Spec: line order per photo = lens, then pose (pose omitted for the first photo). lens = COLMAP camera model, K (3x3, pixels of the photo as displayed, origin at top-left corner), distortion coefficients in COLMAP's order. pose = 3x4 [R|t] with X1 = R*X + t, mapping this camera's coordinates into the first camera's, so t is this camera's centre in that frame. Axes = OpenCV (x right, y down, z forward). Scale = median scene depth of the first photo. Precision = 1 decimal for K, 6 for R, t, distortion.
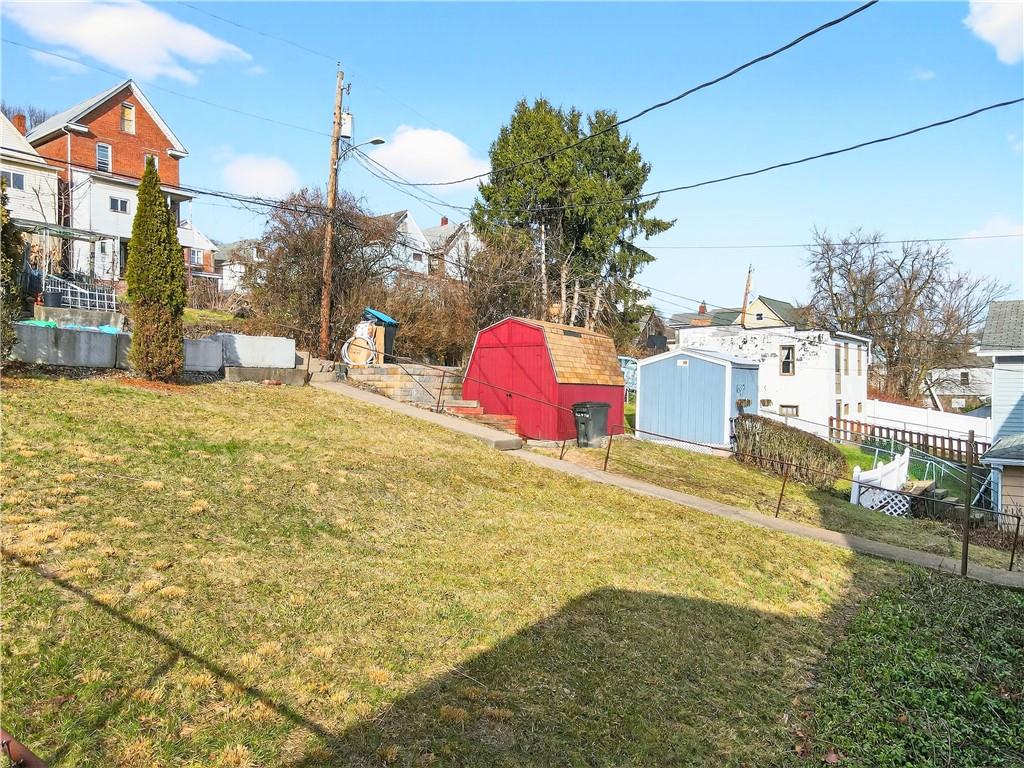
lens RADIAL K [[785.2, 0, 514.1], [0, 785.2, 381.9], [0, 0, 1]] dist [-0.001917, -0.011802]
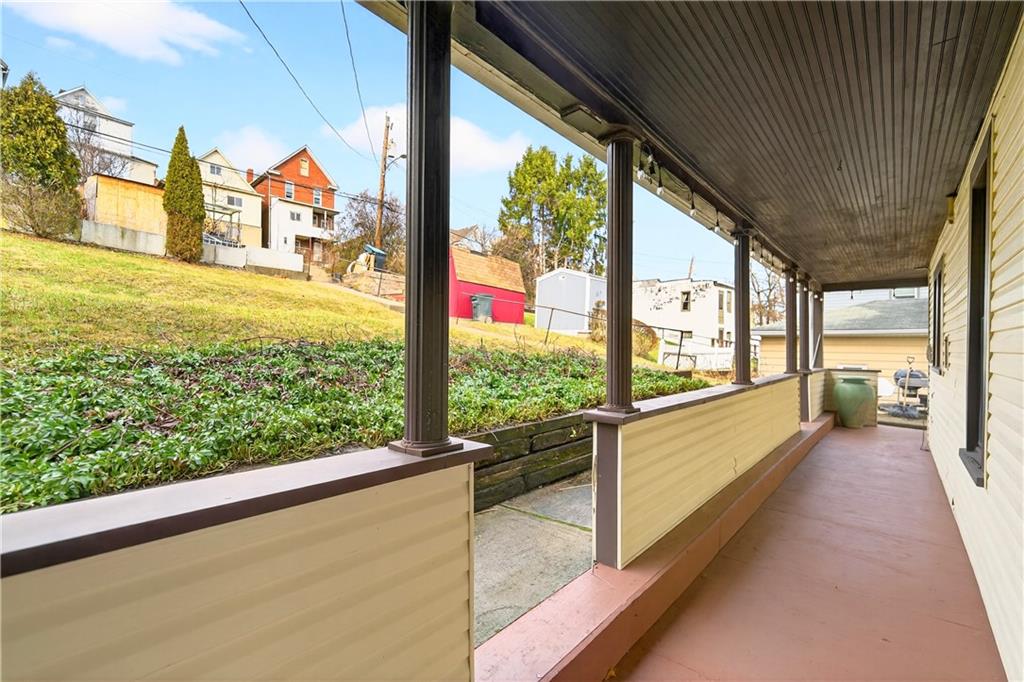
lens RADIAL K [[477.7, 0, 509.6], [0, 477.7, 343.0], [0, 0, 1]] dist [0.002422, -0.000372]
pose [[0.989909, 0.015324, -0.140871, 0.141557], [-0.016120, 0.999860, -0.004511, 0.062262], [0.140783, 0.006736, 0.990018, 0.037062]]
